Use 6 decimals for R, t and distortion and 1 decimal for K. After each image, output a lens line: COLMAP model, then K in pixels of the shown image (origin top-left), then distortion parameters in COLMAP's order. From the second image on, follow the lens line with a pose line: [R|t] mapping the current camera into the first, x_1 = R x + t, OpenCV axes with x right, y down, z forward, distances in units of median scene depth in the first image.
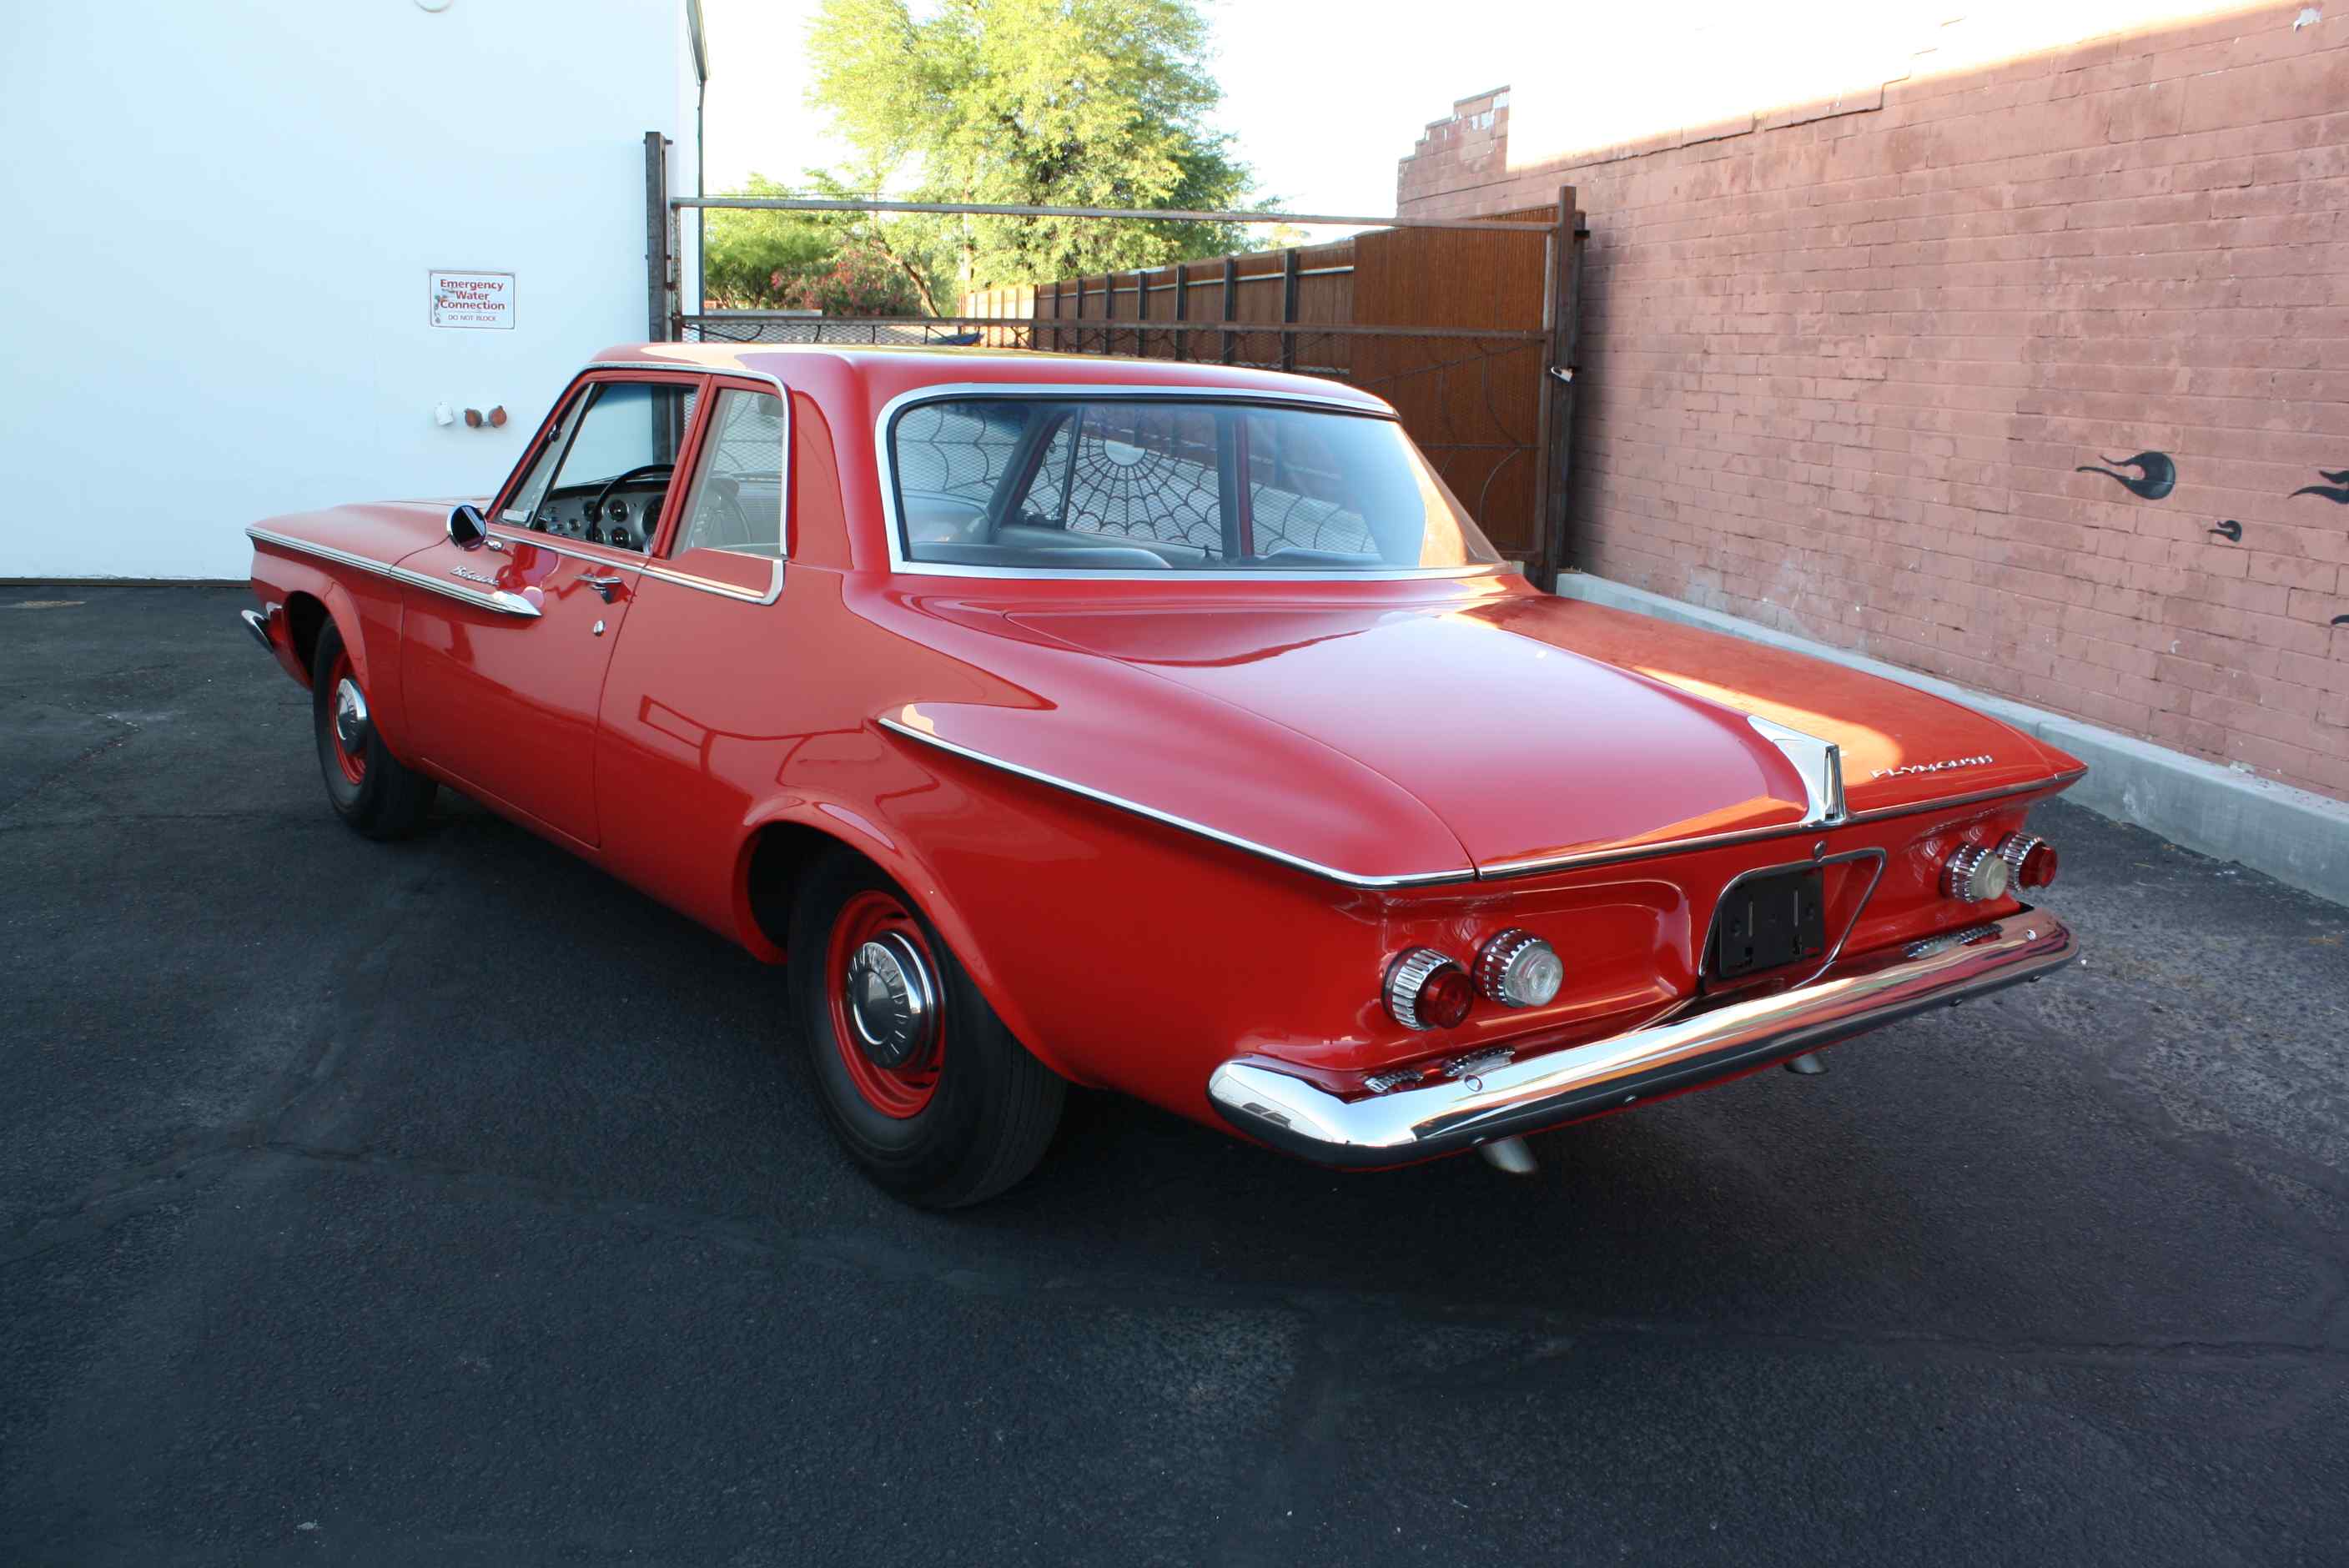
lens RADIAL K [[2000.6, 0, 1184.5], [0, 2000.6, 780.7], [0, 0, 1]] dist [-0.164553, 0.151807]
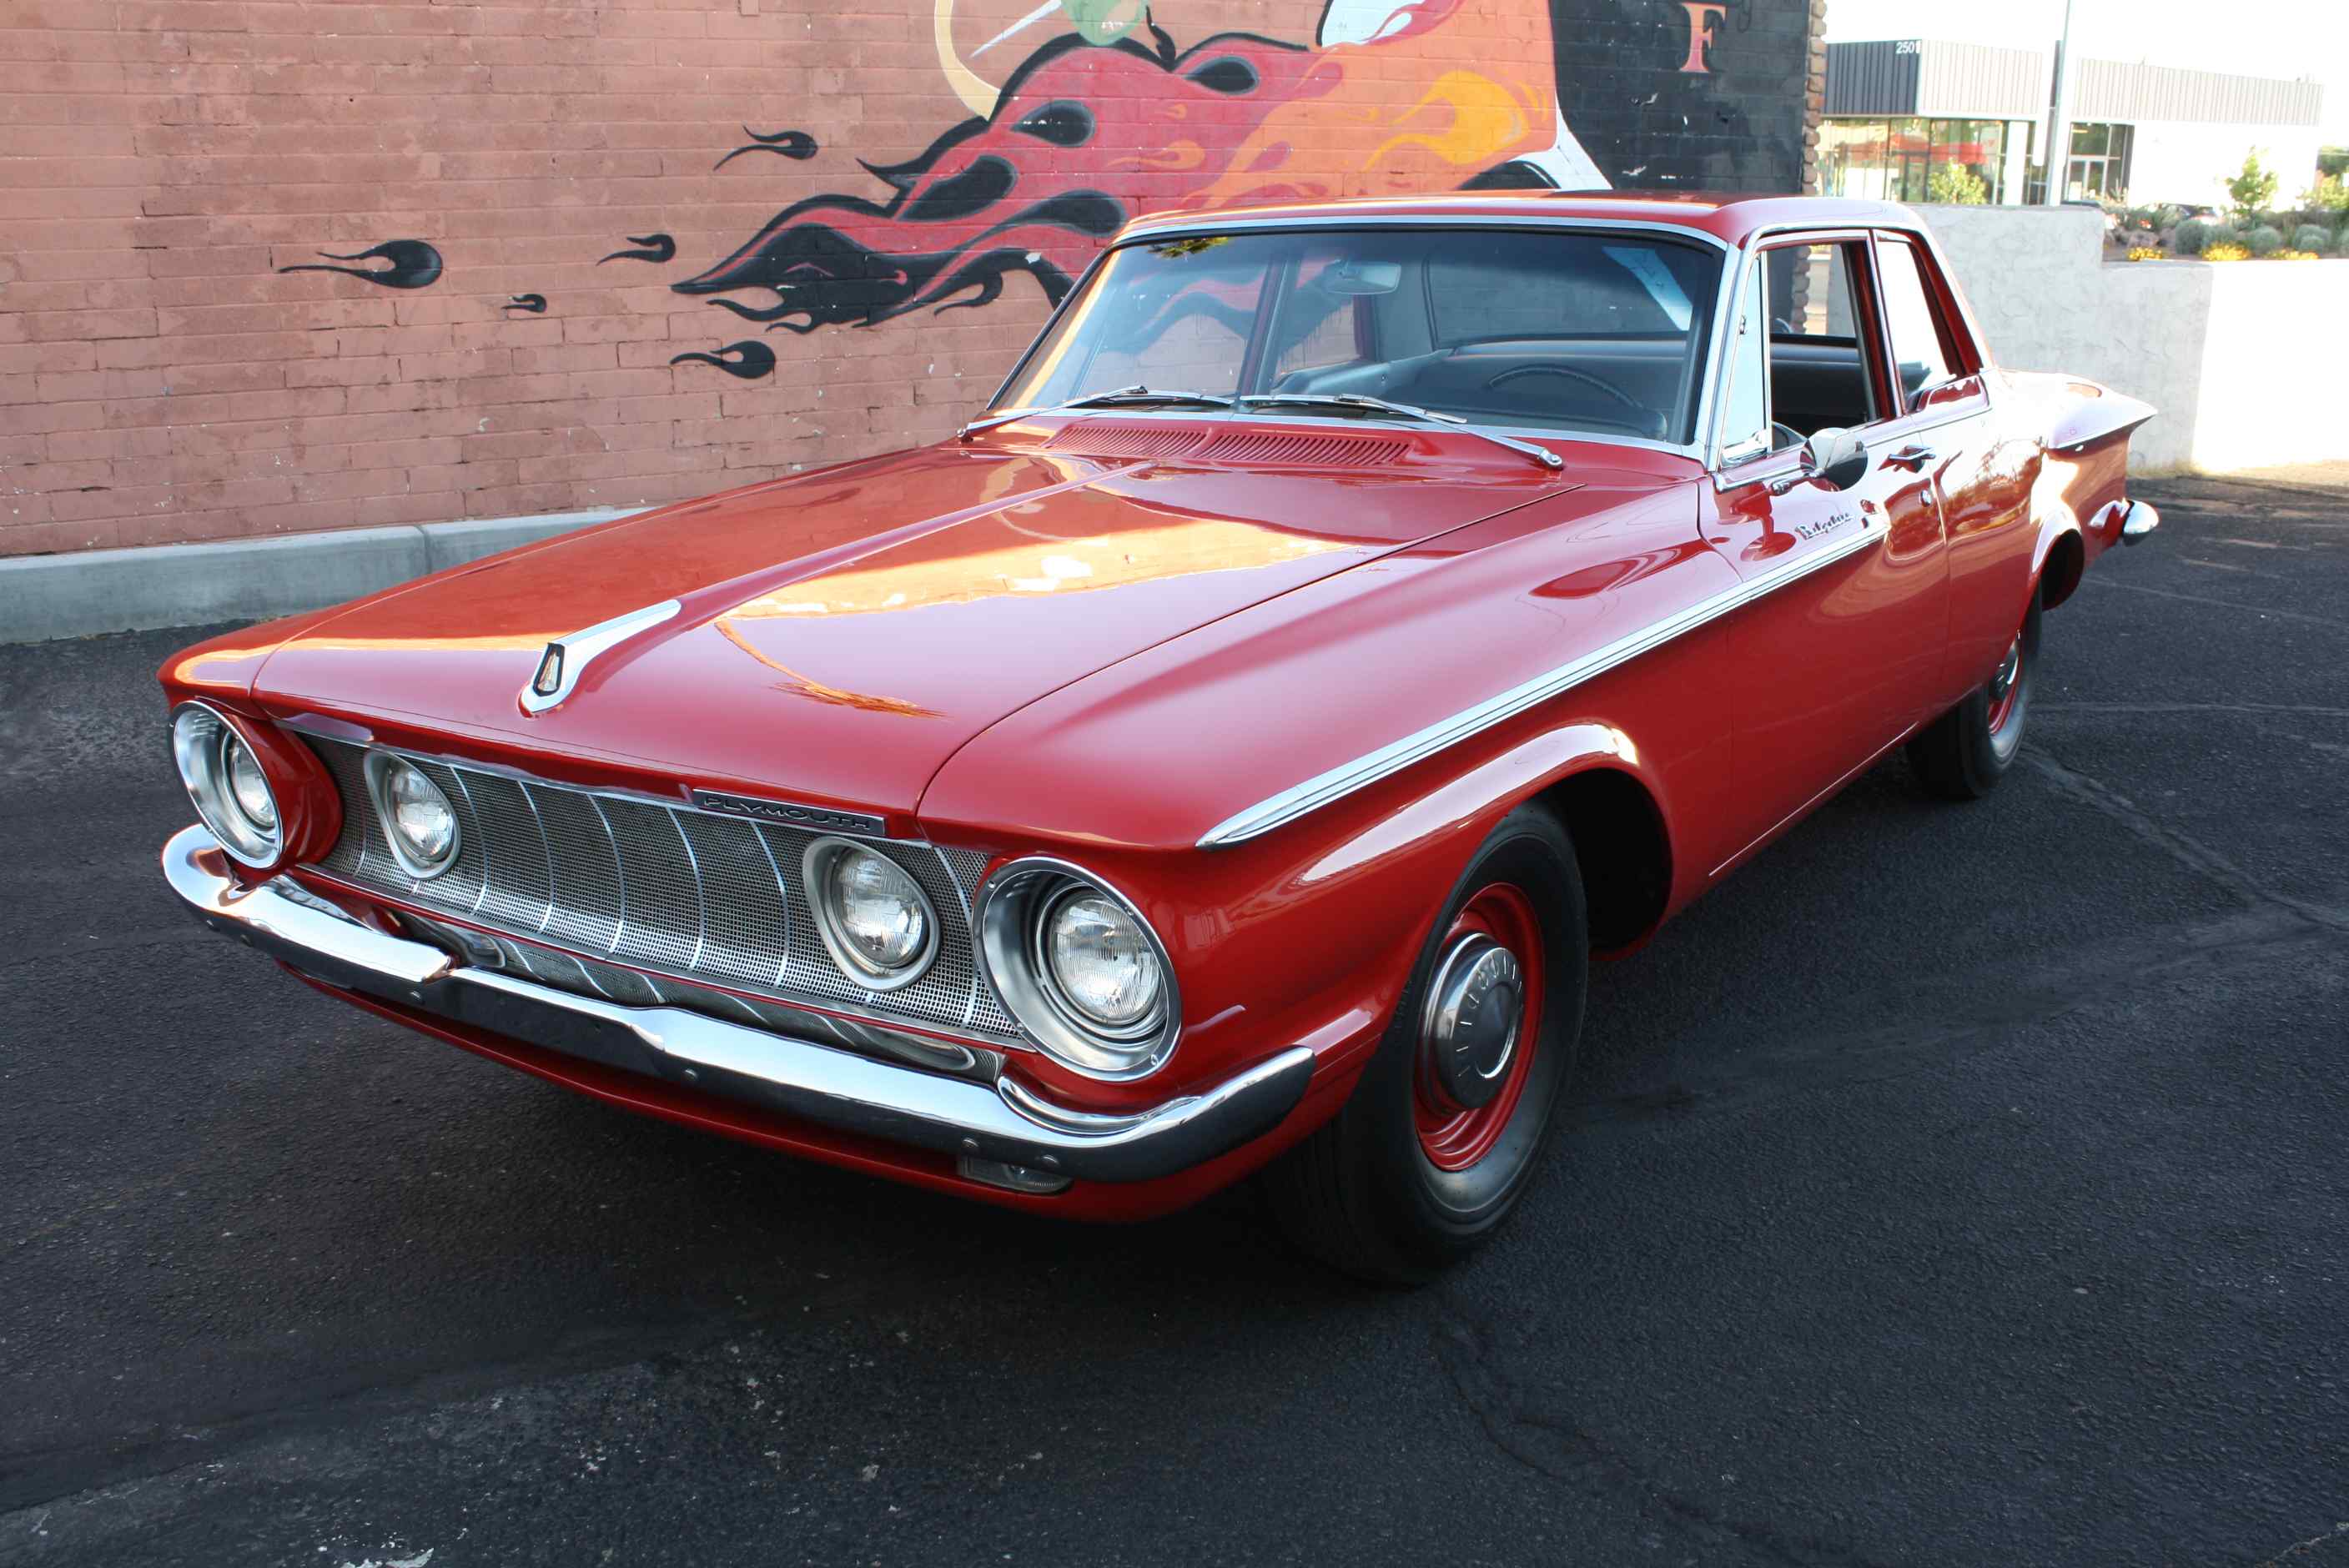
lens RADIAL K [[2187.3, 0, 1191.0], [0, 2187.3, 776.6], [0, 0, 1]] dist [-0.149434, 0.159218]
pose [[-0.289468, -0.291787, 0.911630, -0.538785], [0.191111, 0.915610, 0.353744, -0.177966], [-0.937915, 0.276620, -0.209276, 0.721482]]
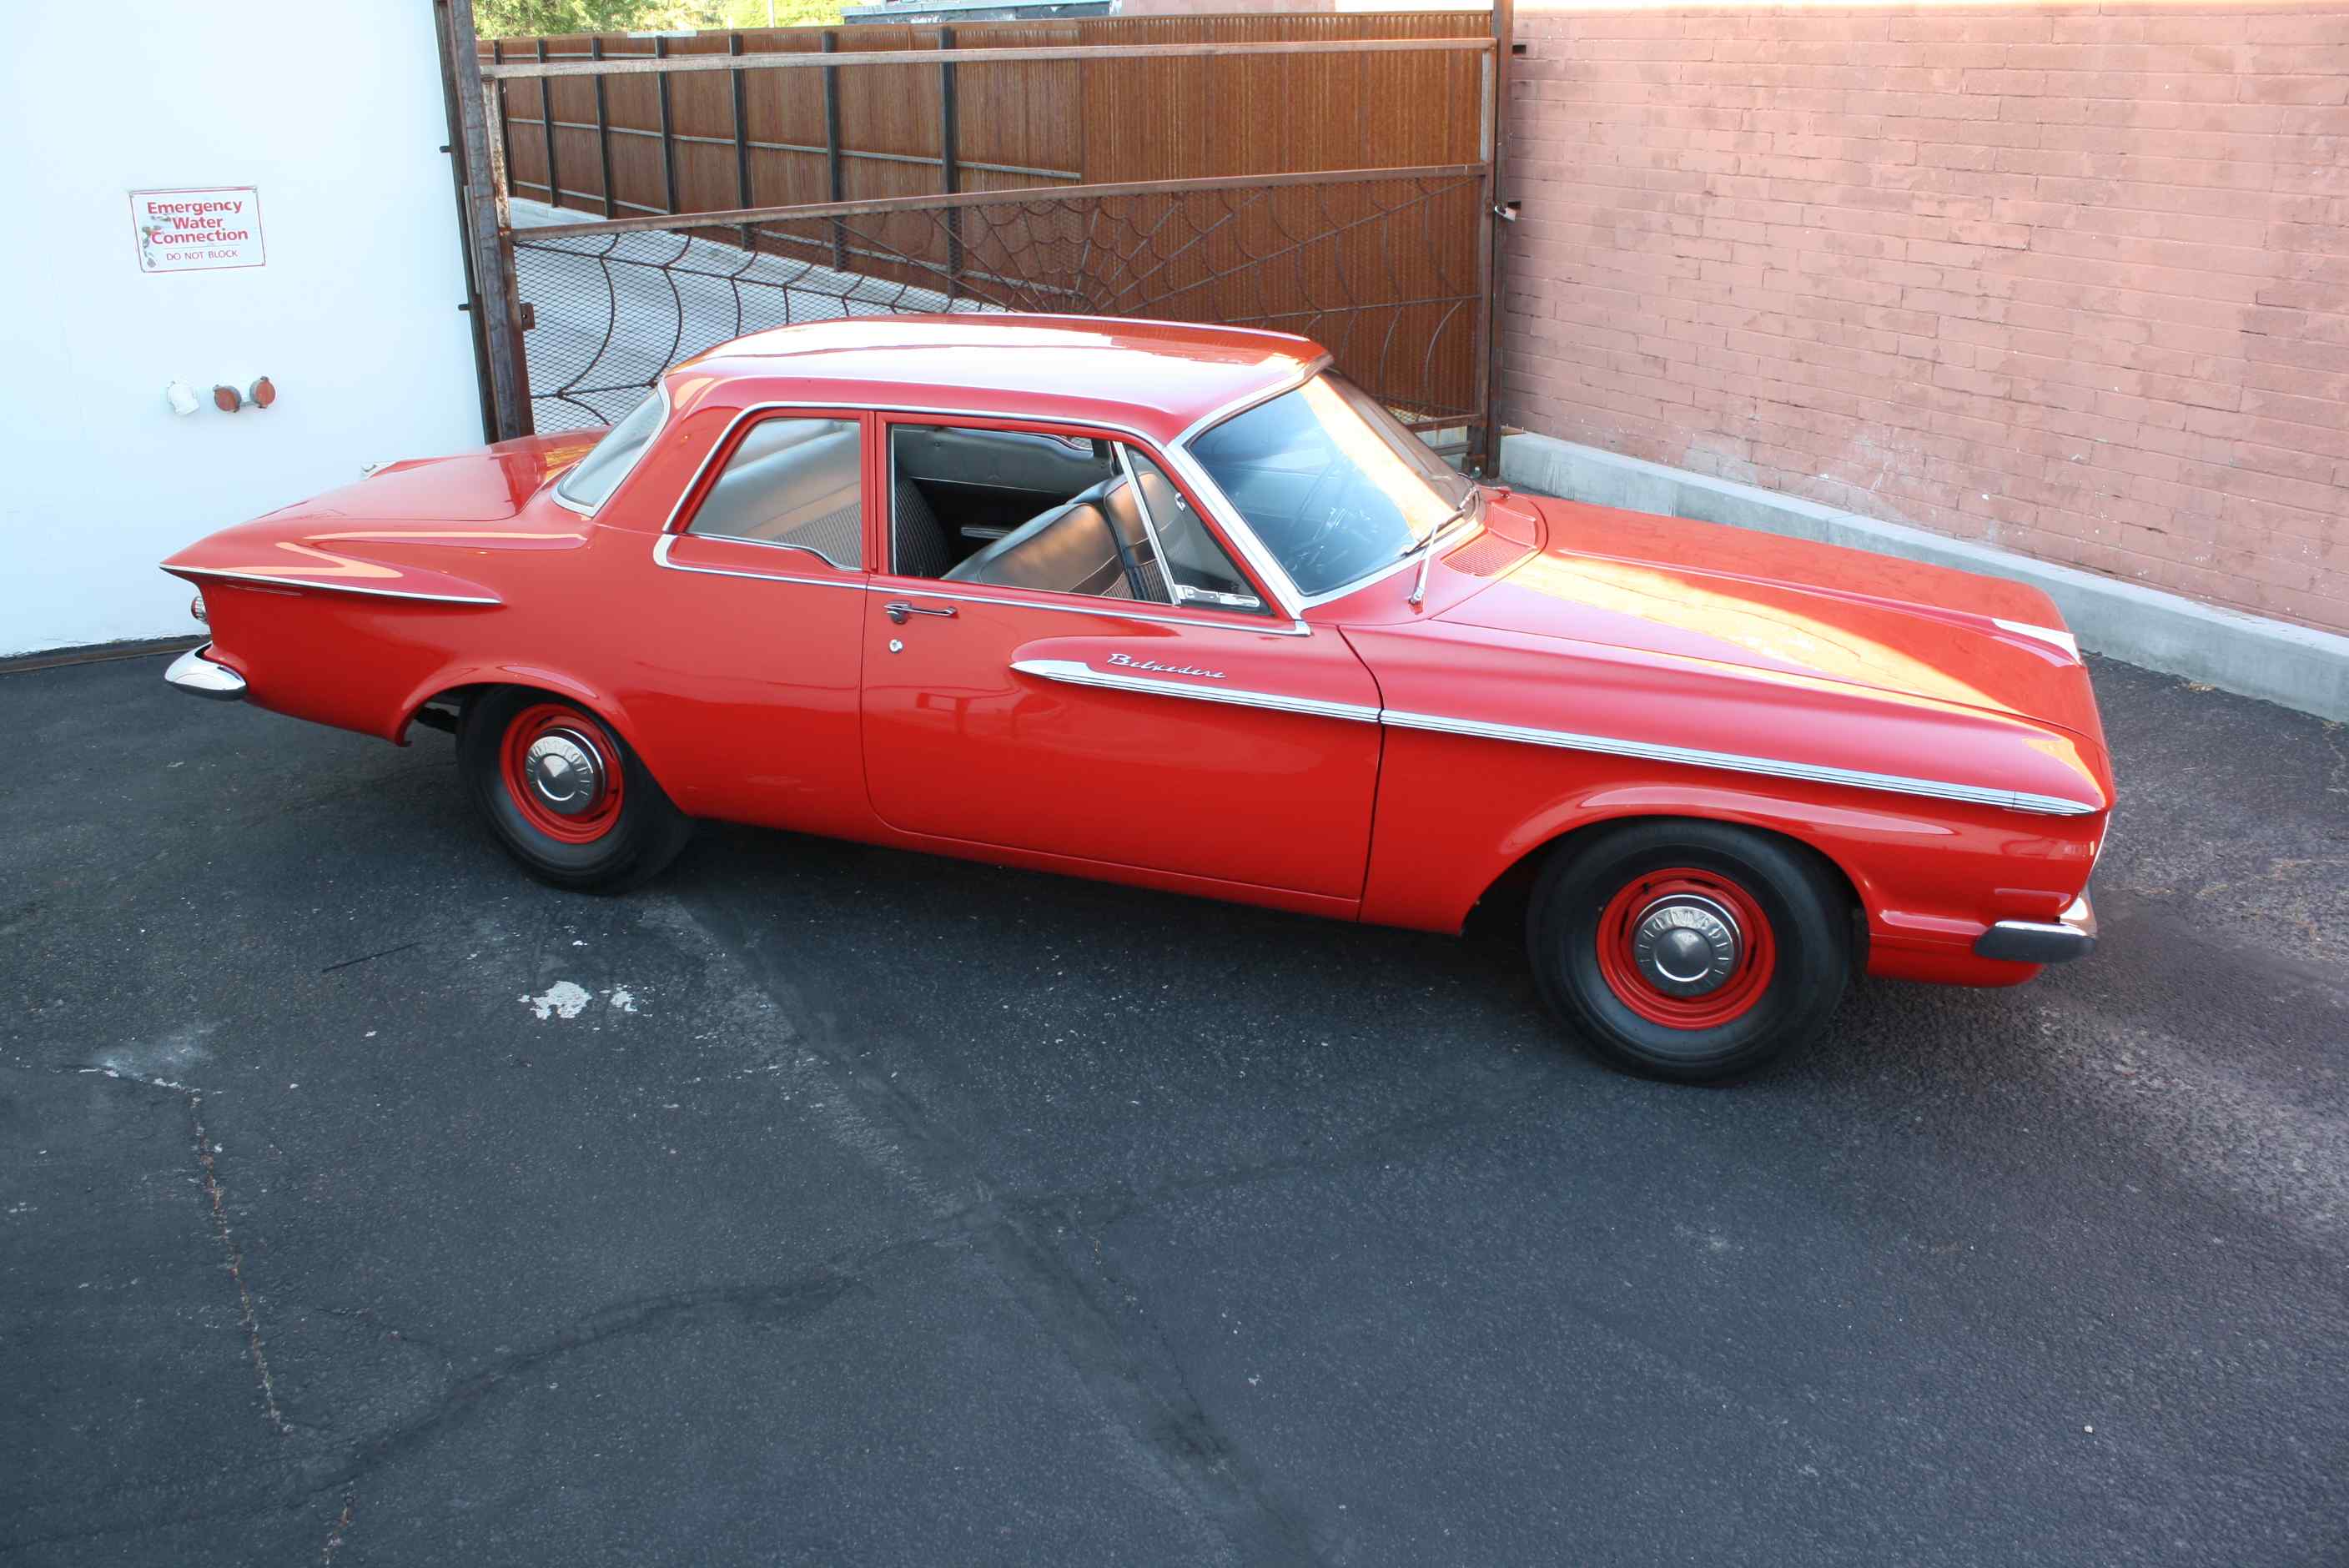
lens RADIAL K [[2000.6, 0, 1184.5], [0, 2000.6, 780.7], [0, 0, 1]] dist [-0.164553, 0.151807]
pose [[0.938180, -0.154136, 0.309937, -0.320107], [0.105840, 0.980241, 0.167110, -0.150445], [-0.329570, -0.123975, 0.935956, 0.245828]]
